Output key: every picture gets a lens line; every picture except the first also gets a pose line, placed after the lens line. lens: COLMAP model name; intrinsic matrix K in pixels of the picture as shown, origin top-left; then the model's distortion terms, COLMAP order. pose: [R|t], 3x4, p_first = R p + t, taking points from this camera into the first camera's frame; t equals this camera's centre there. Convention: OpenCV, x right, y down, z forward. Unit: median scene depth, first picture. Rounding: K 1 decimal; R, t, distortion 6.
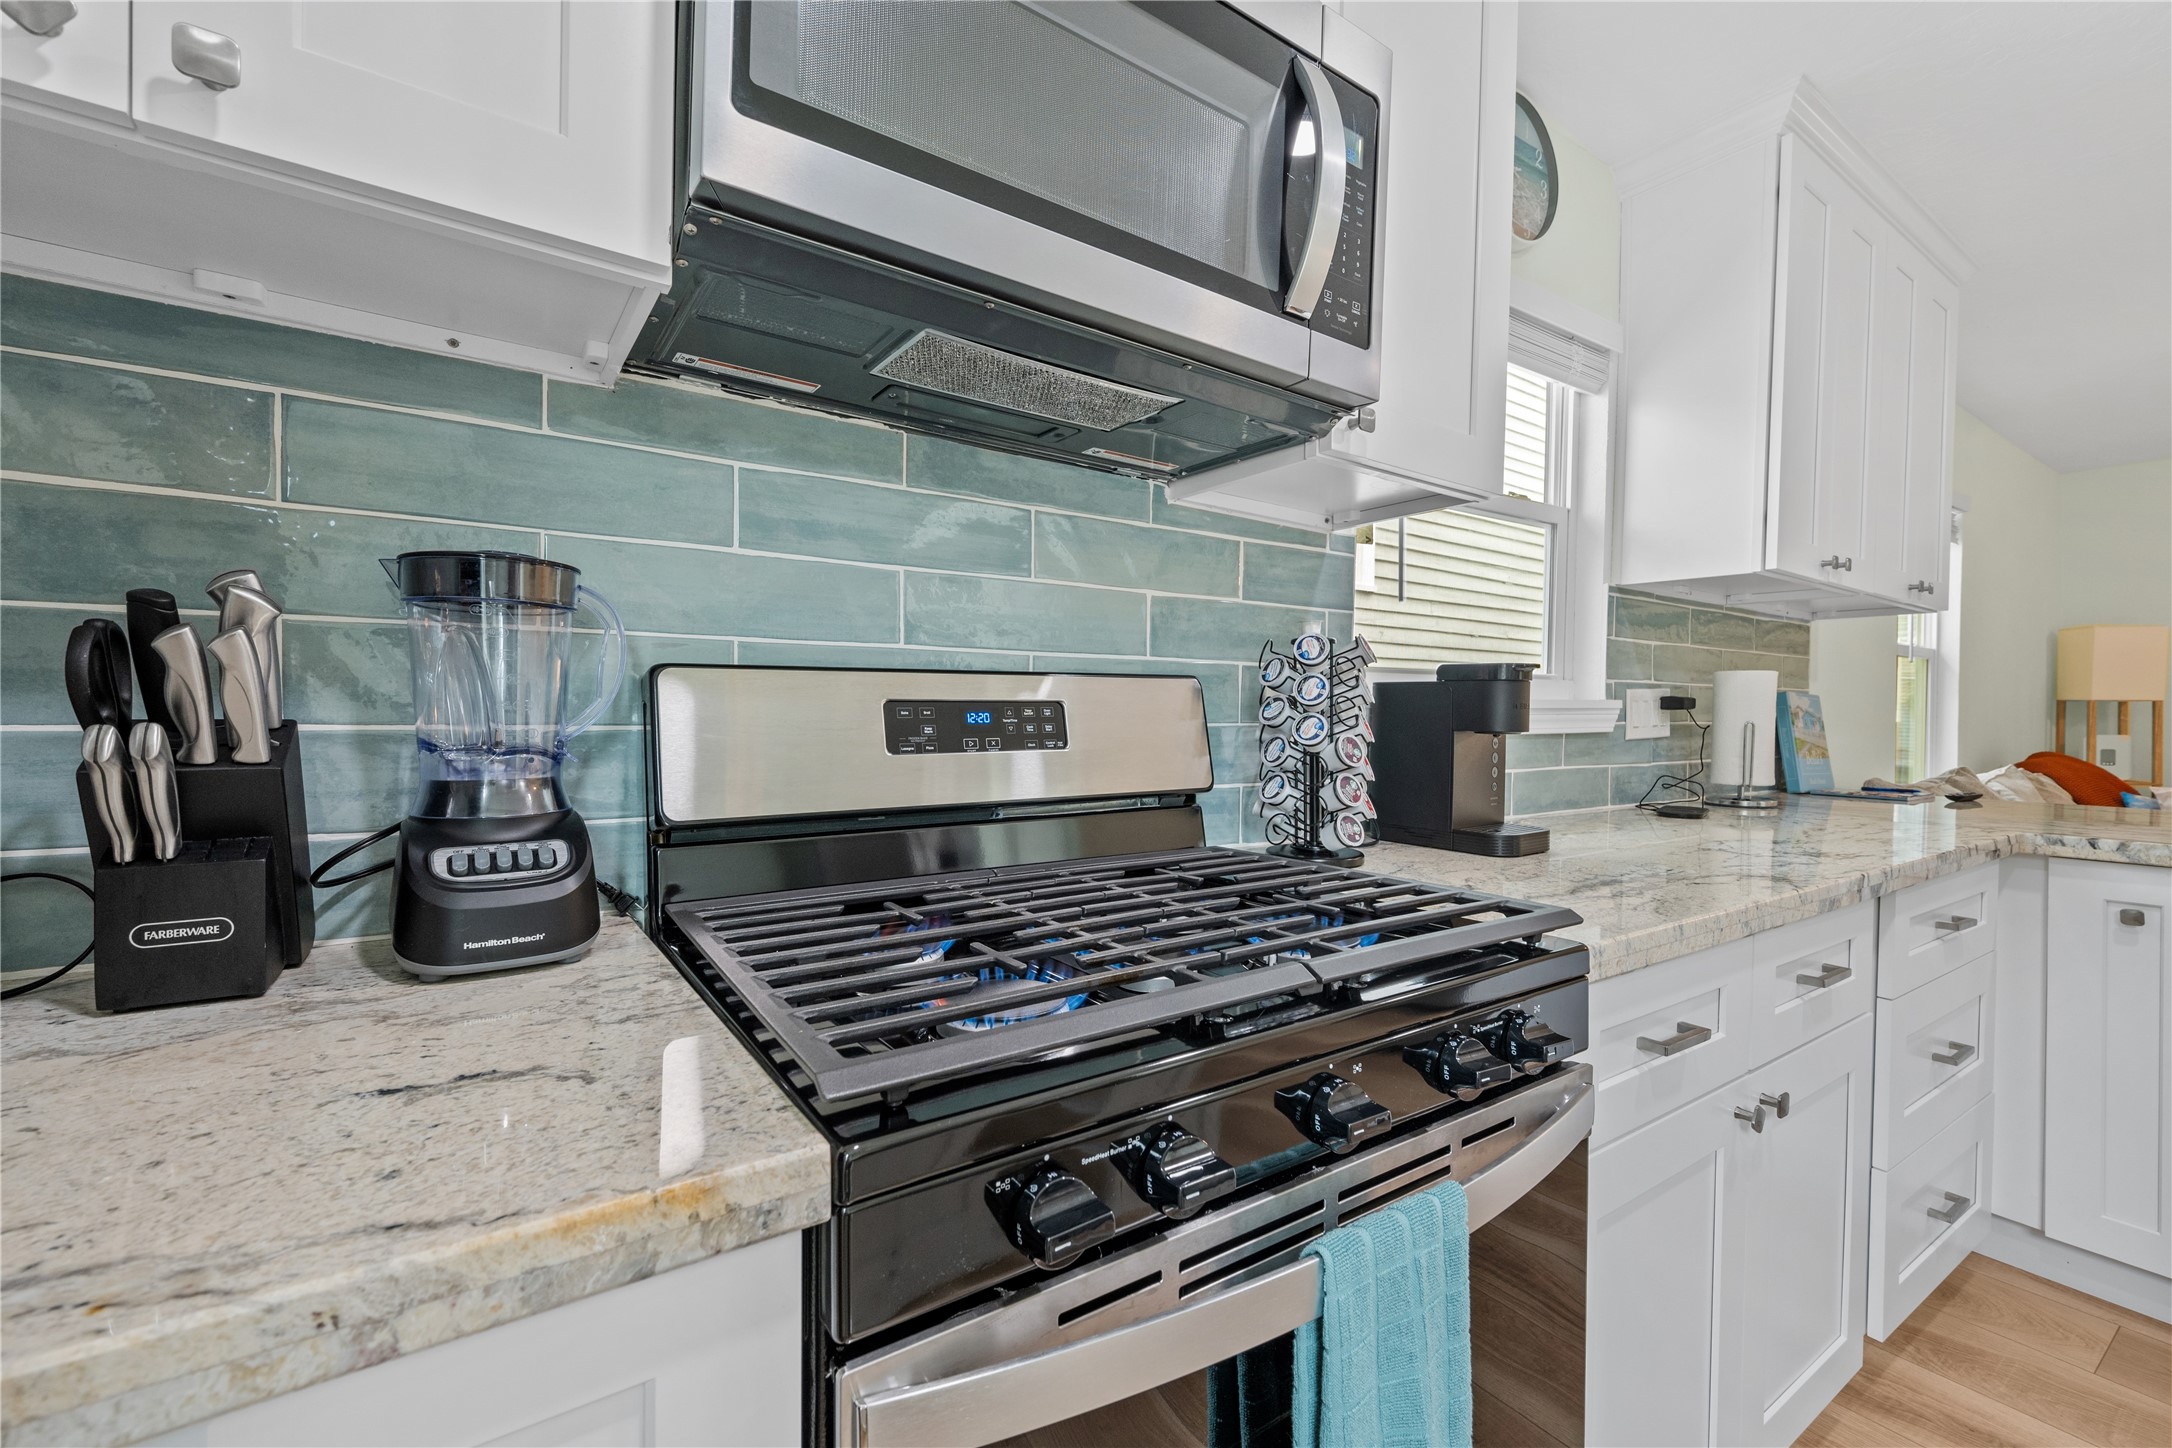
lens RADIAL K [[902.7, 0, 1084.3], [0, 902.7, 717.3], [0, 0, 1]] dist [0.001940, -0.000039]
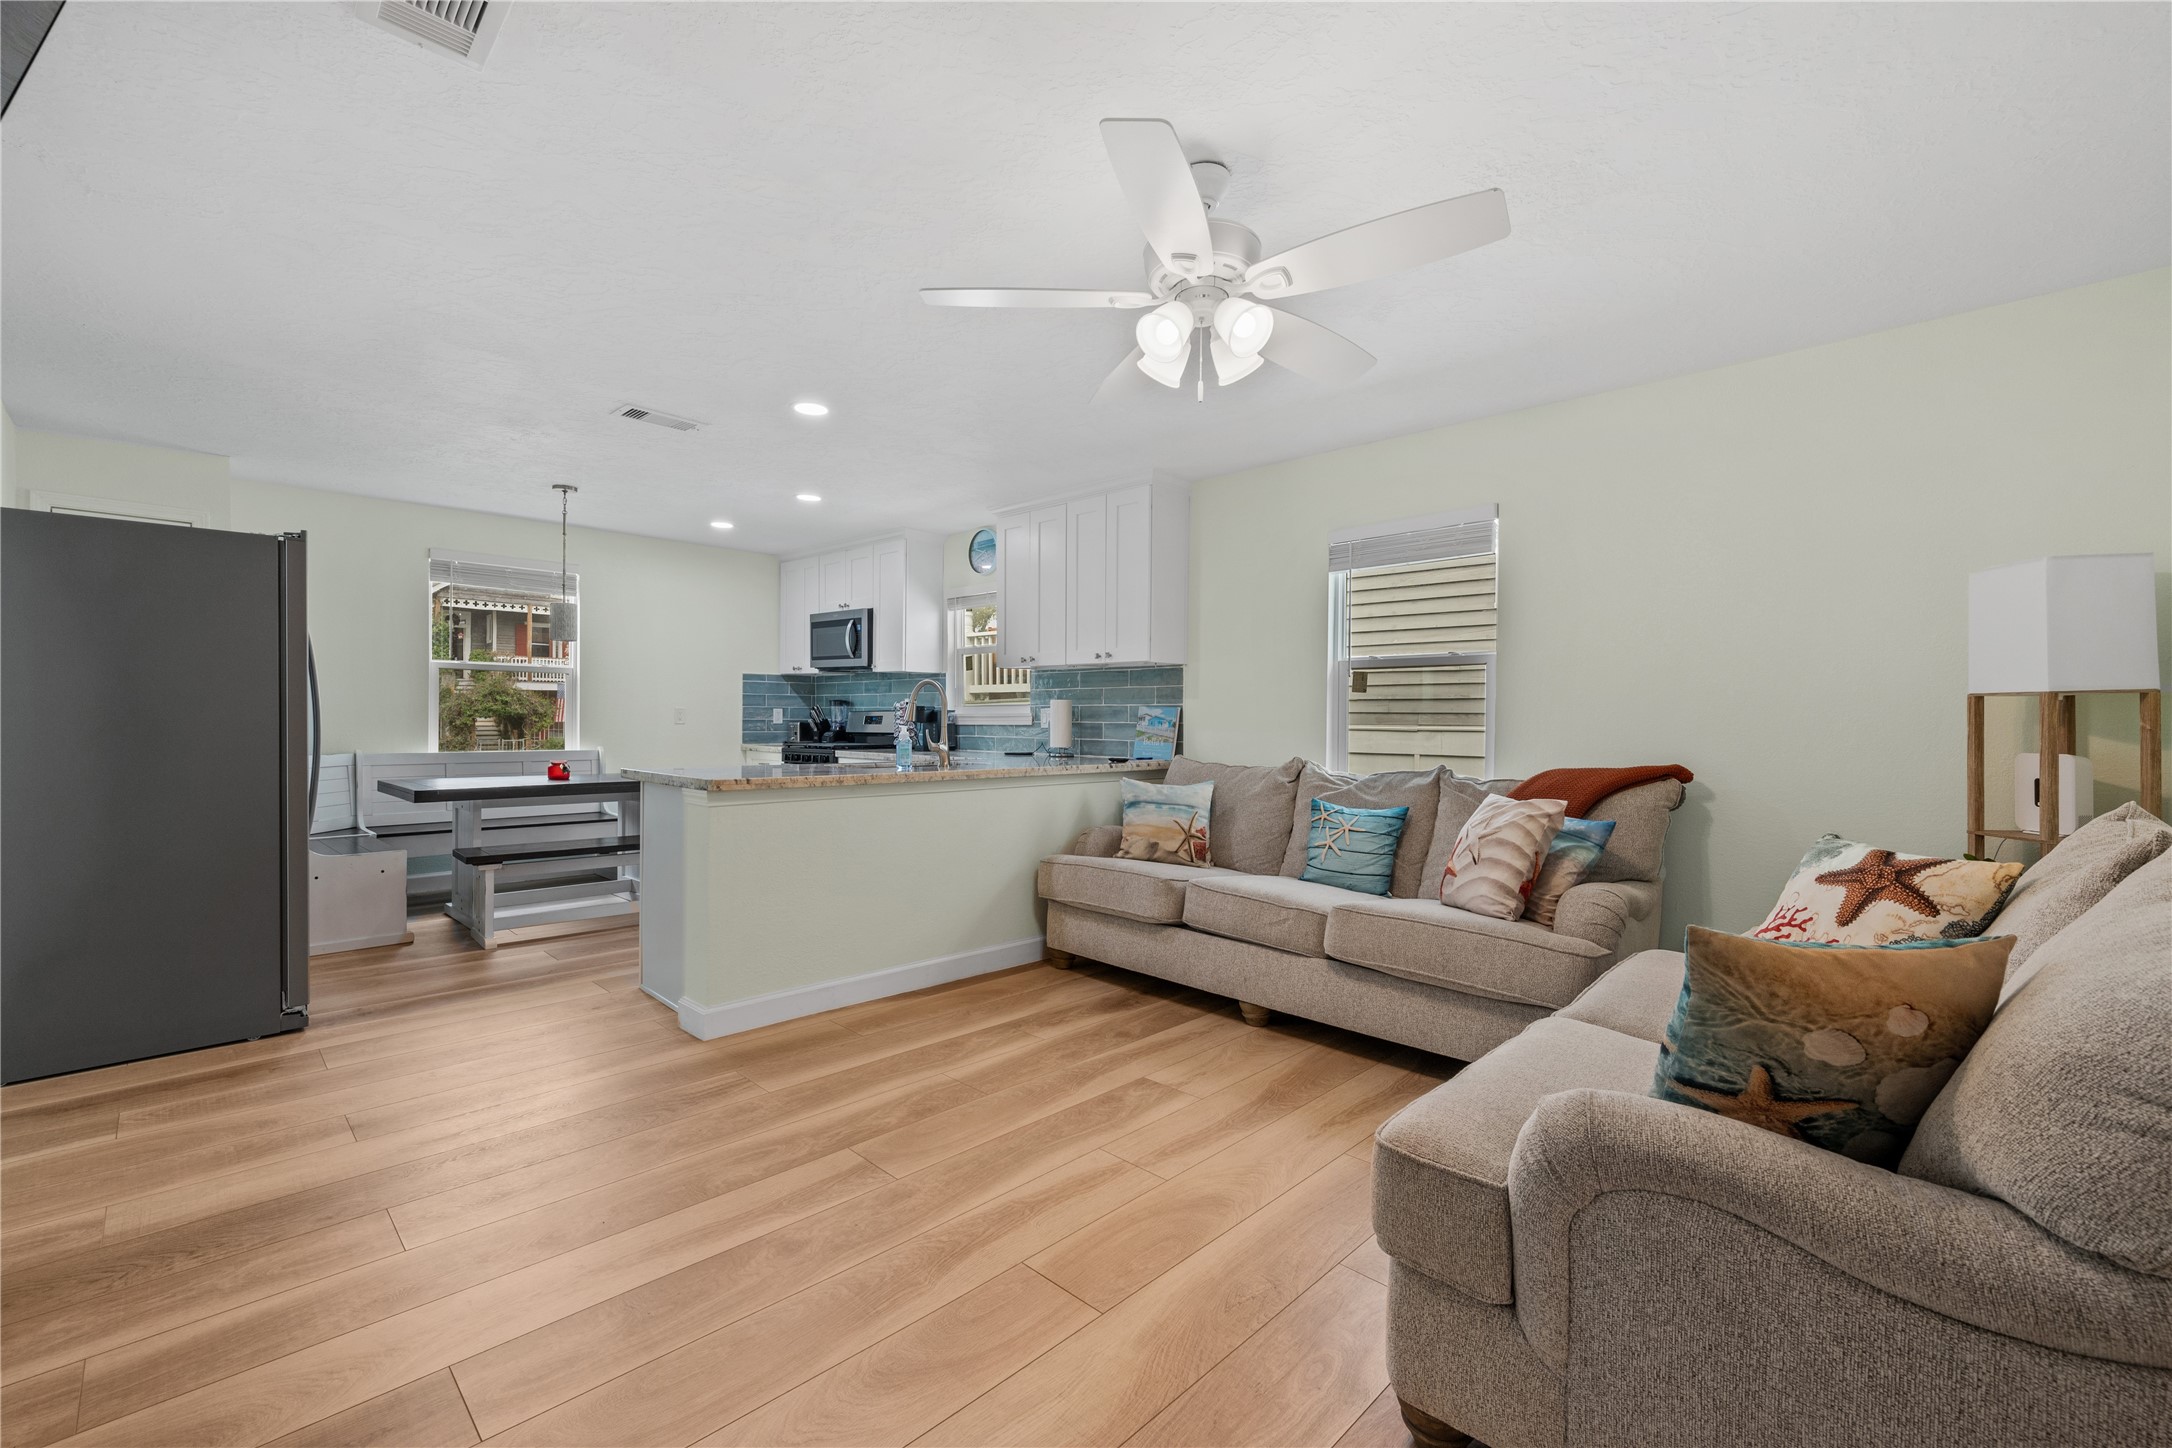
lens RADIAL K [[902.7, 0, 1081.8], [0, 902.7, 728.3], [0, 0, 1]] dist [0.001940, -0.000039]
pose [[0.202768, 0.001273, -0.979226, 4.617073], [-0.016177, 0.999867, -0.002050, 0.042246], [0.979093, 0.016256, 0.202761, 0.860691]]
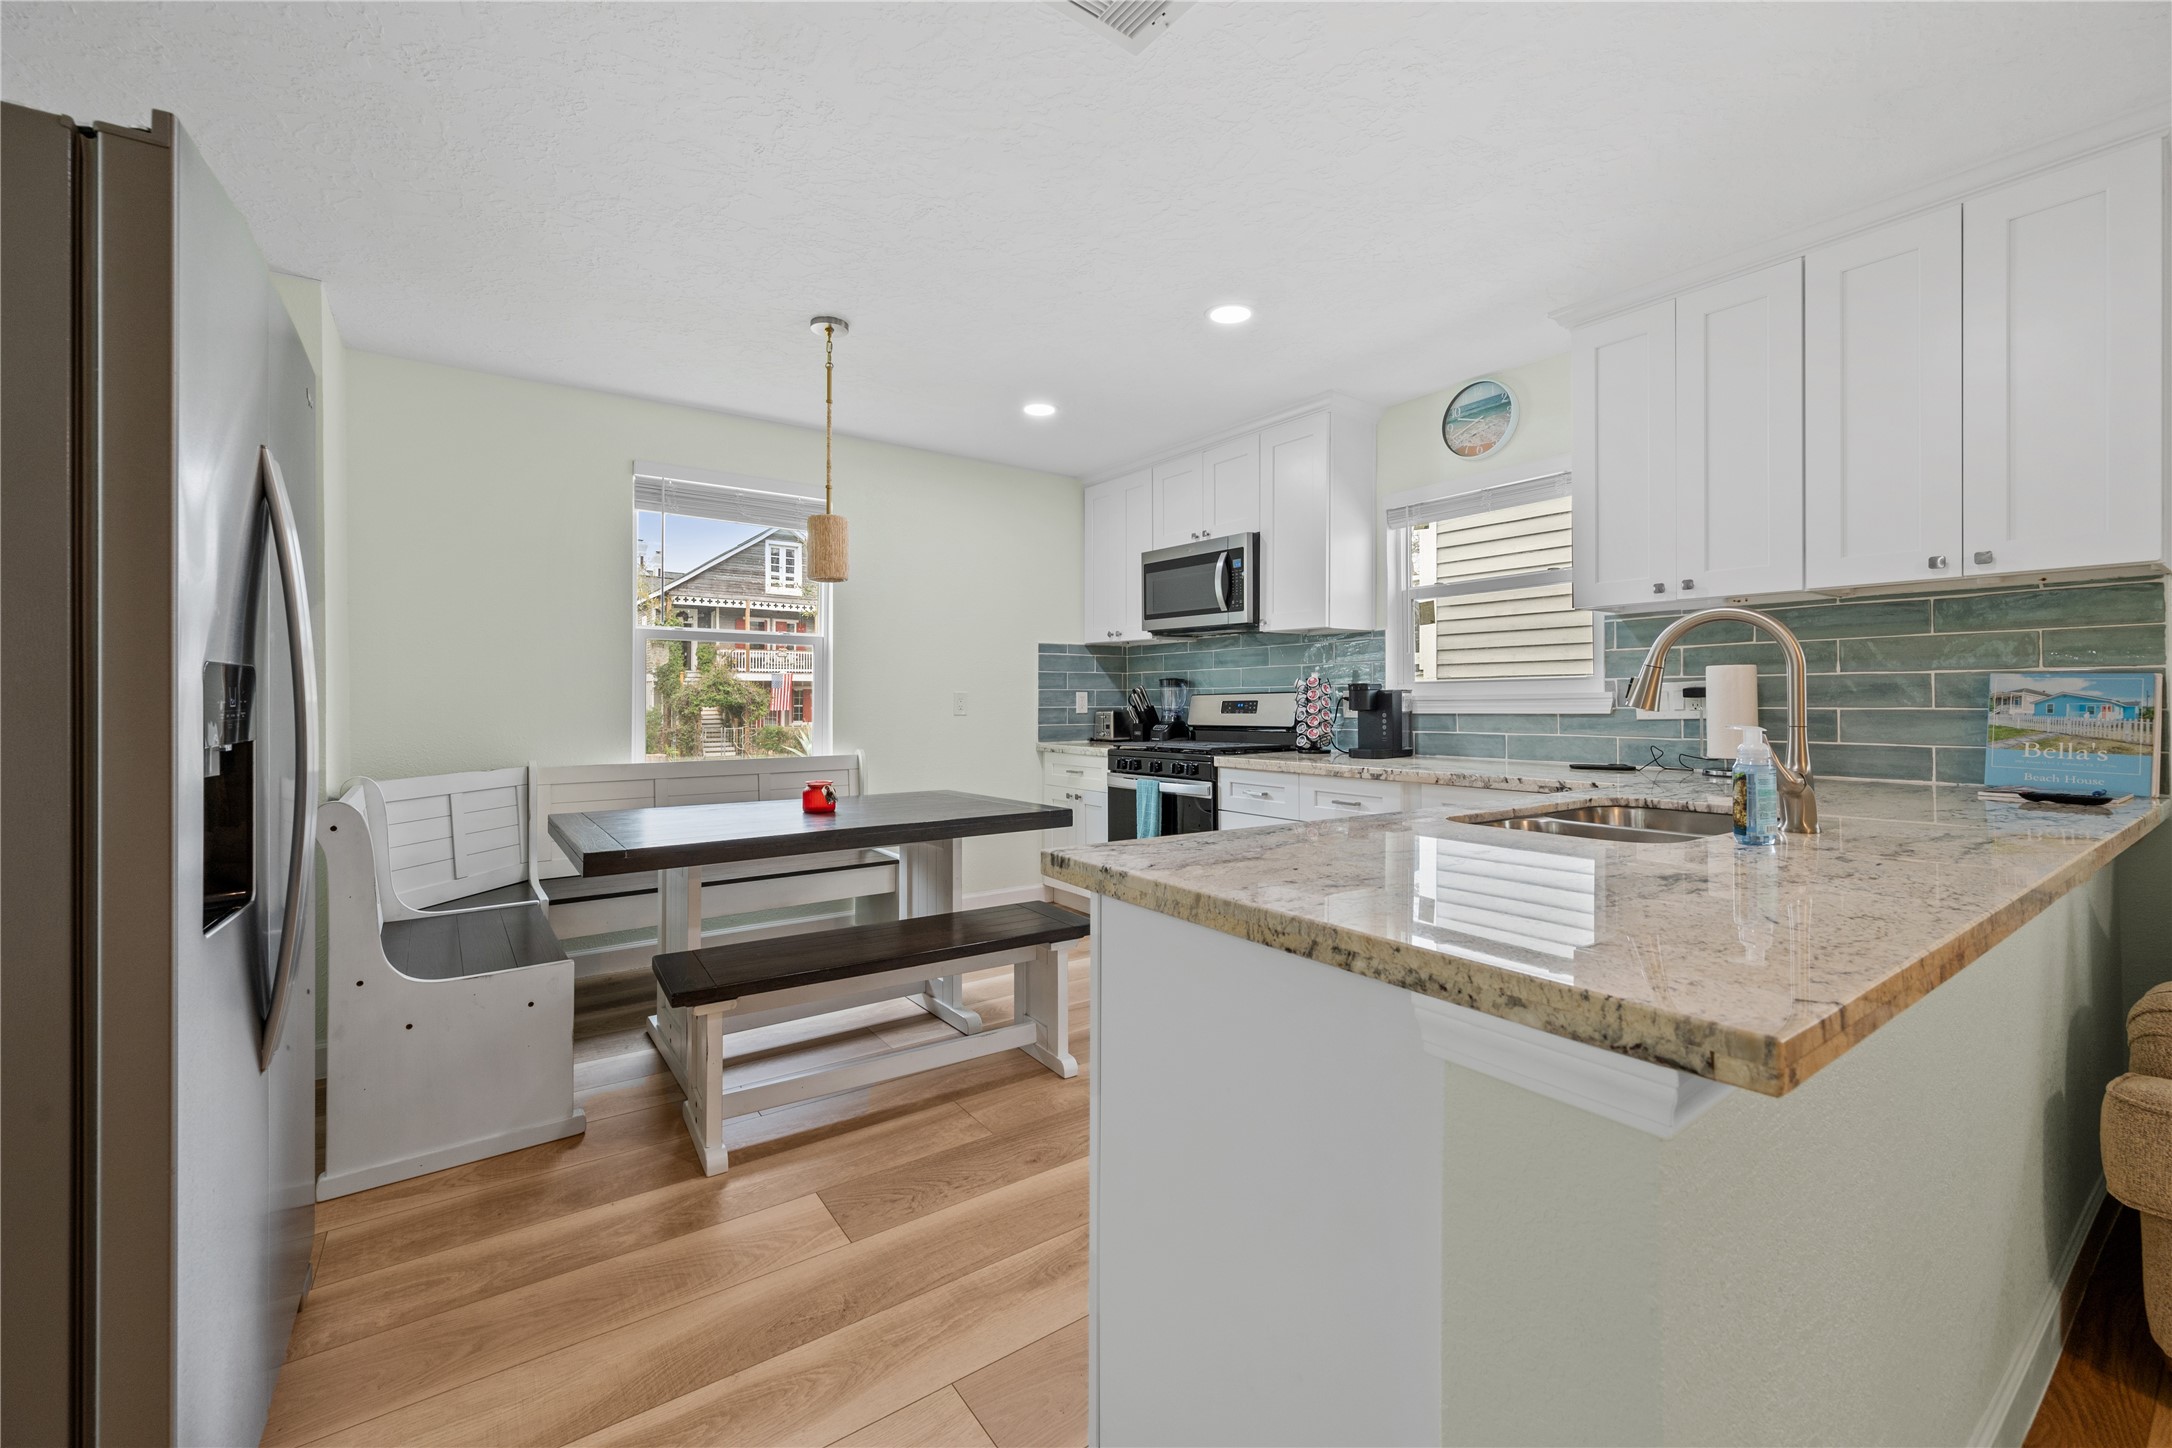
lens RADIAL K [[861.9, 0, 1082.9], [0, 861.9, 693.4], [0, 0, 1]] dist [-0.000417, 0.001104]
pose [[0.028809, -0.020927, -0.999366, 2.803177], [-0.007101, 0.999751, -0.021140, 0.026753], [0.999560, 0.007705, 0.028653, 0.142009]]
